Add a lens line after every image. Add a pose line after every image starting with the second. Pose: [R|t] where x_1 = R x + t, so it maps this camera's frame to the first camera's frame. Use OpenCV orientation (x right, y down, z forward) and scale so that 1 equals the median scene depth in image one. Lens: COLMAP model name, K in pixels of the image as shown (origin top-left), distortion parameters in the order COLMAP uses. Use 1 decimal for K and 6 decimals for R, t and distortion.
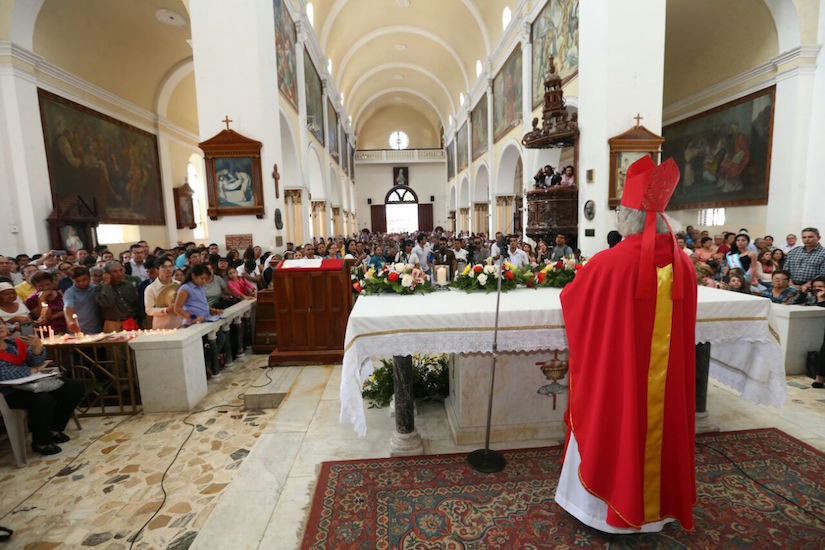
lens RADIAL K [[381.7, 0, 412.5], [0, 381.7, 275.0], [0, 0, 1]] dist [-0.017017, 0.000656]
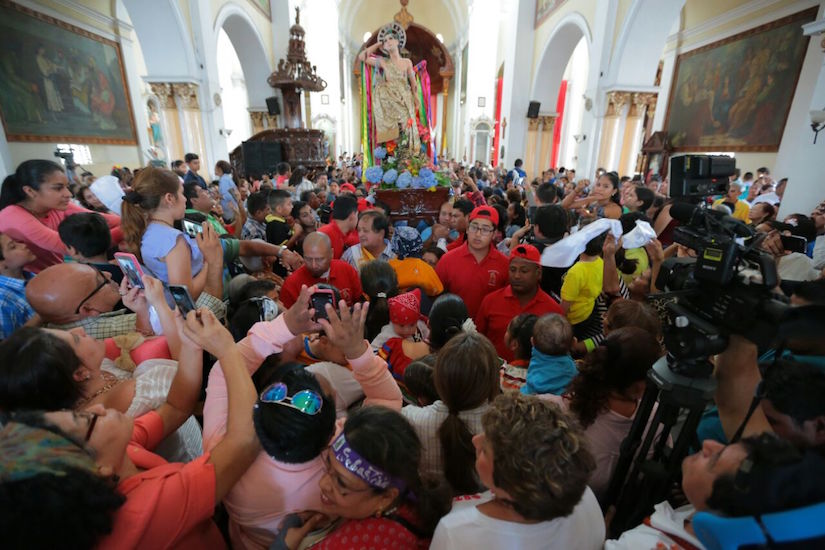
lens RADIAL K [[381.7, 0, 412.5], [0, 381.7, 275.0], [0, 0, 1]] dist [-0.017017, 0.000656]
pose [[-0.999099, 0.005112, 0.042136, -0.020271], [0.021698, 0.914719, 0.403508, -0.251024], [-0.036480, 0.404059, -0.914005, 2.030221]]
